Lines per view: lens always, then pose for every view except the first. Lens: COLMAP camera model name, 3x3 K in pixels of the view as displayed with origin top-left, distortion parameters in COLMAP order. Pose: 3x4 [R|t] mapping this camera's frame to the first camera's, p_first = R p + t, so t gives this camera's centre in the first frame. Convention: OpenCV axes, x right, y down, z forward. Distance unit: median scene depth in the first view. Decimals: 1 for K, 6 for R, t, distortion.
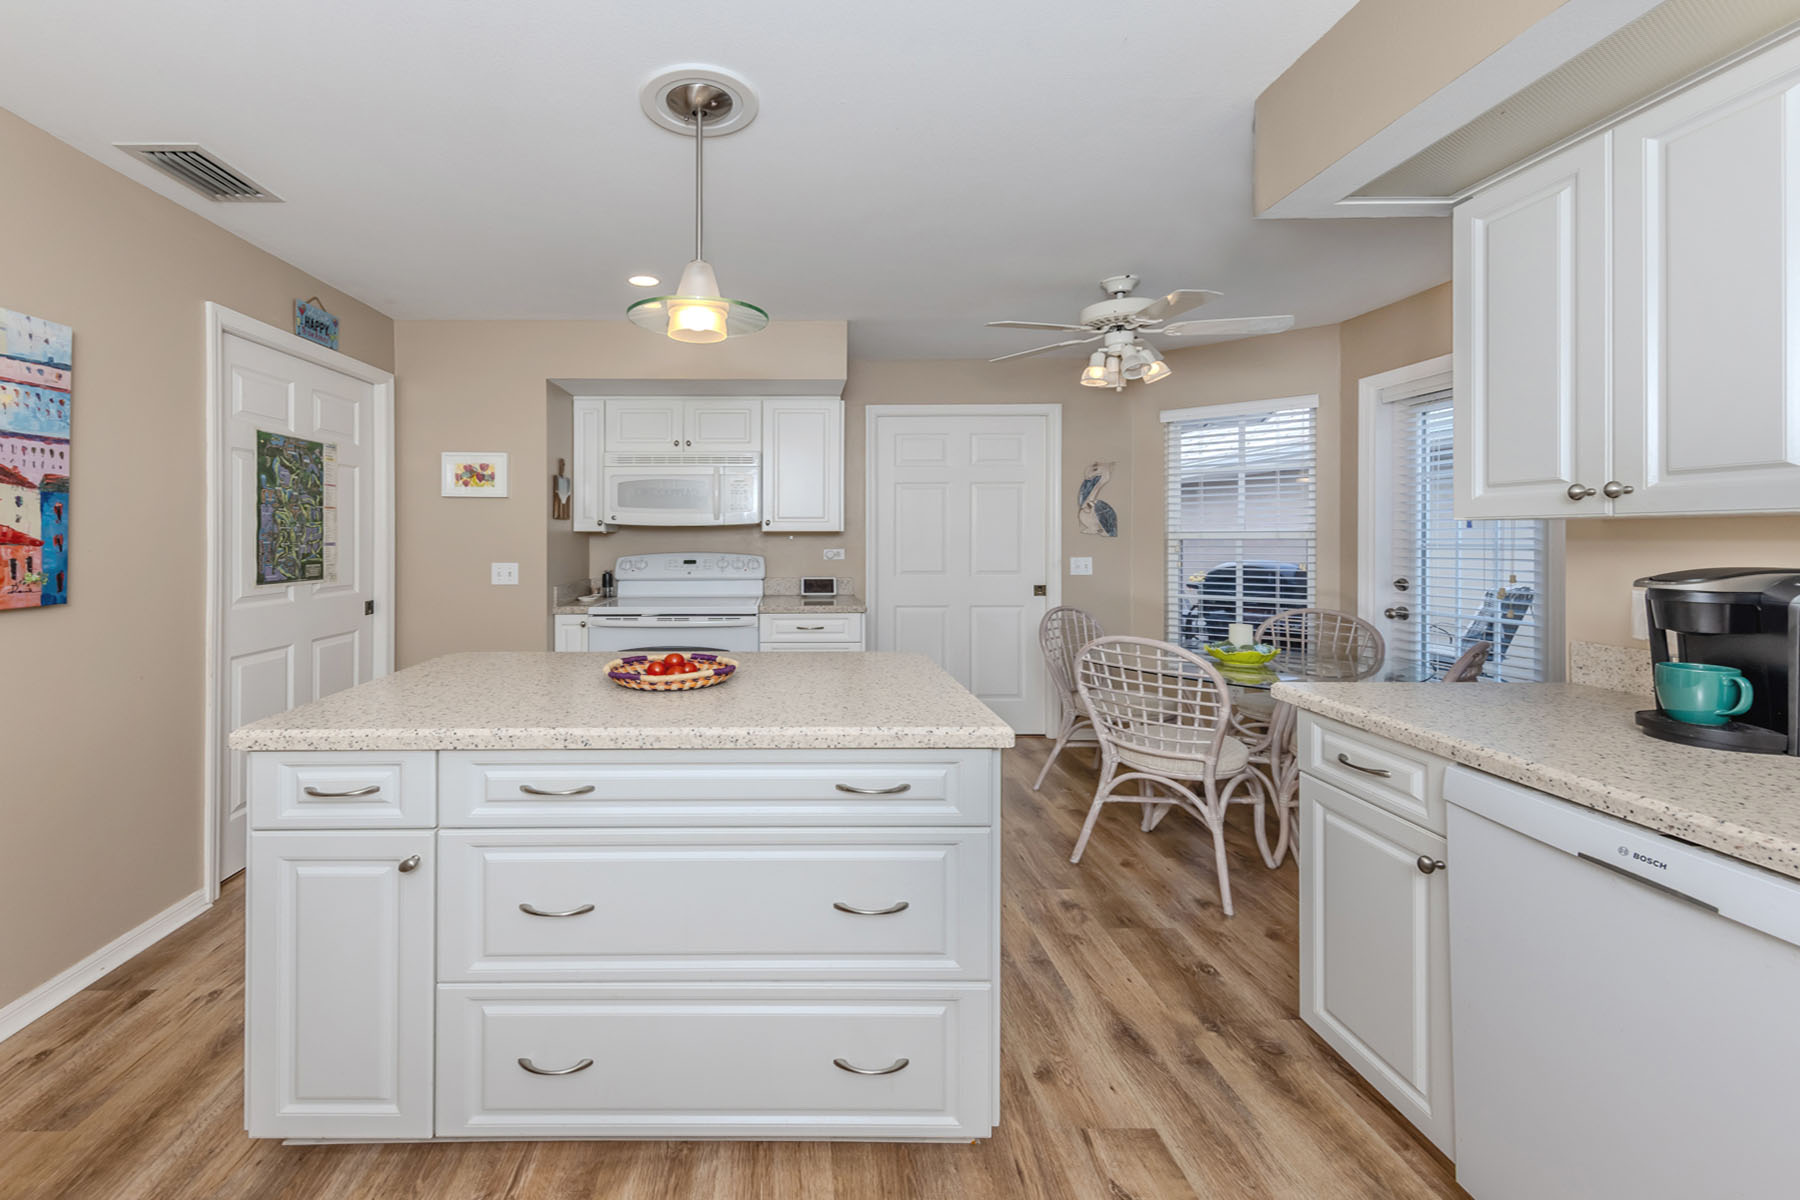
lens RADIAL K [[731.8, 0, 740.8], [0, 731.8, 542.3], [0, 0, 1]] dist [-0.000285, 0.000143]
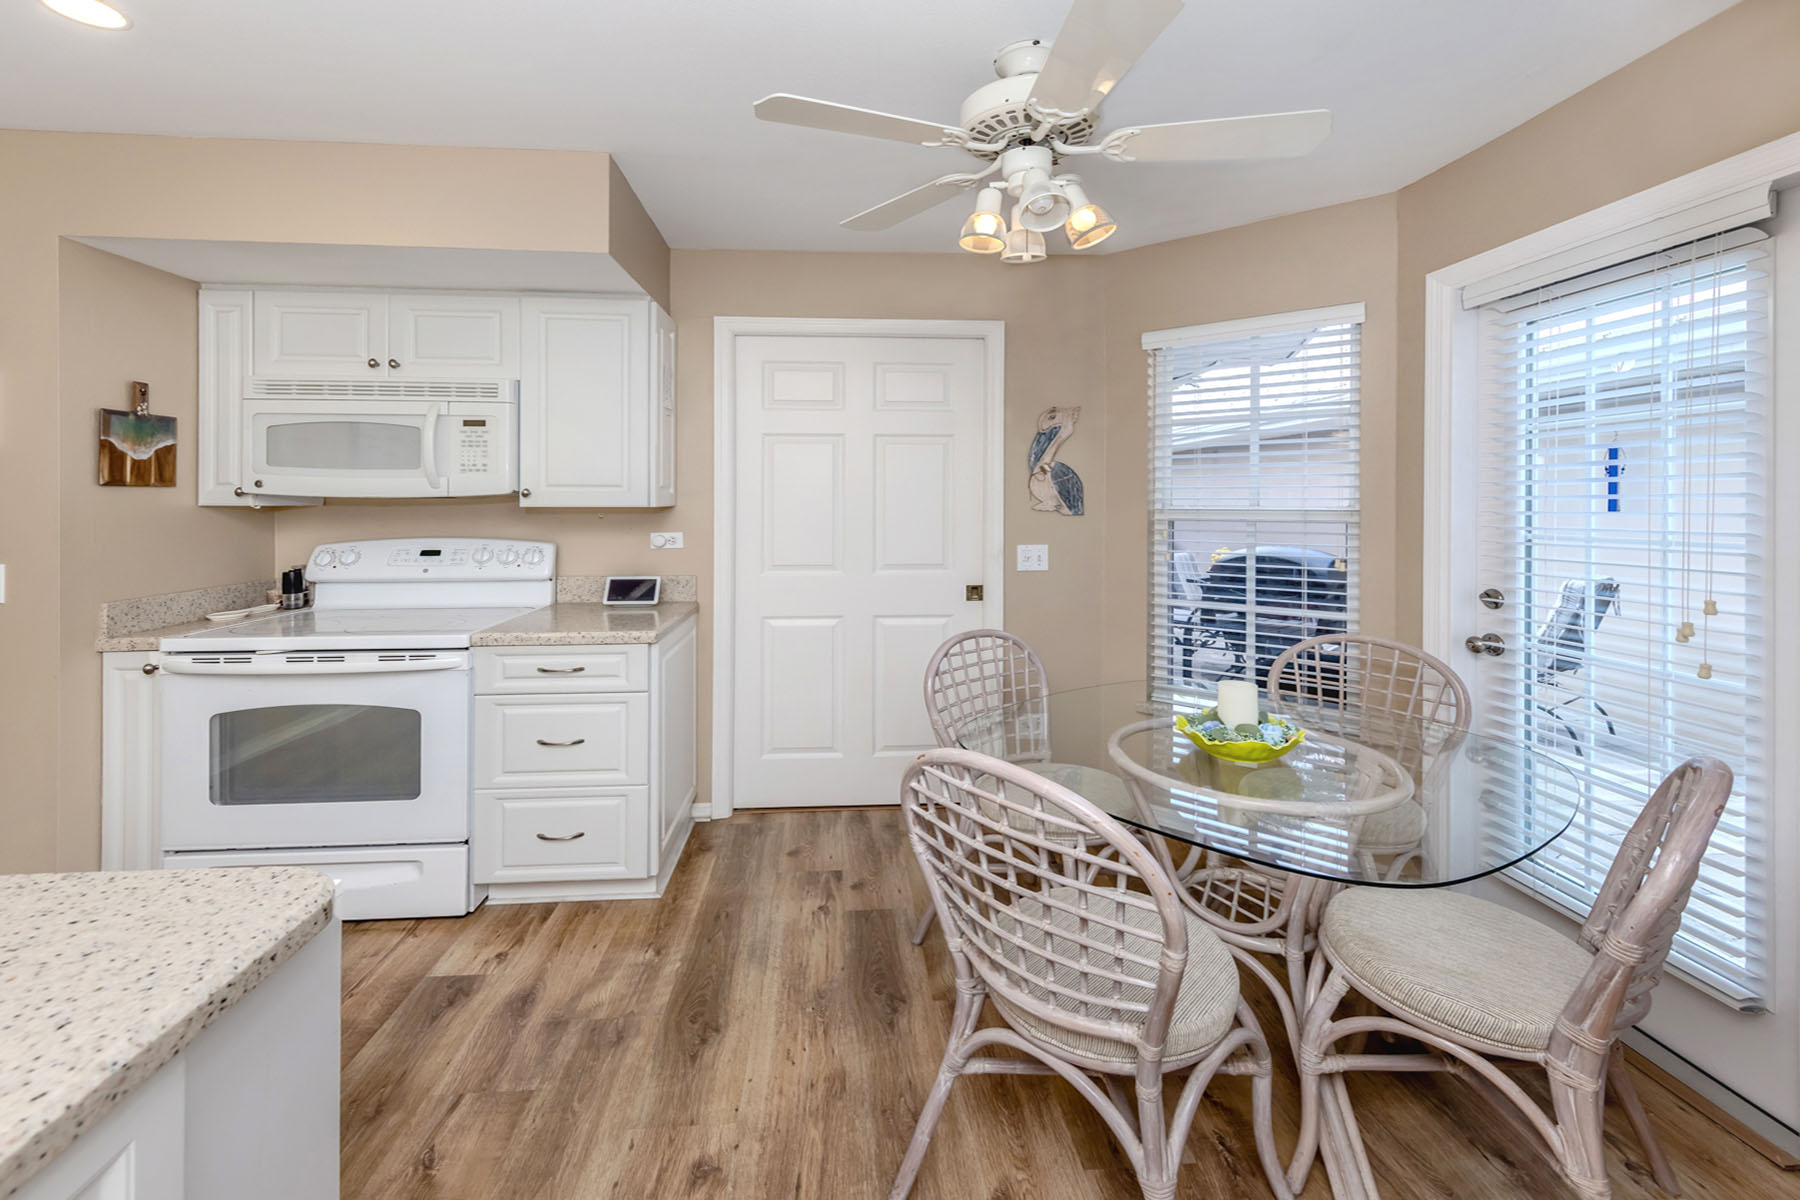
lens RADIAL K [[761.9, 0, 831.0], [0, 761.9, 505.3], [0, 0, 1]] dist [0.001273, -0.000019]
pose [[0.997421, 0.004258, 0.071644, 0.270924], [-0.004102, 0.999989, -0.002331, -0.017349], [-0.071653, 0.002031, 0.997428, 0.361364]]
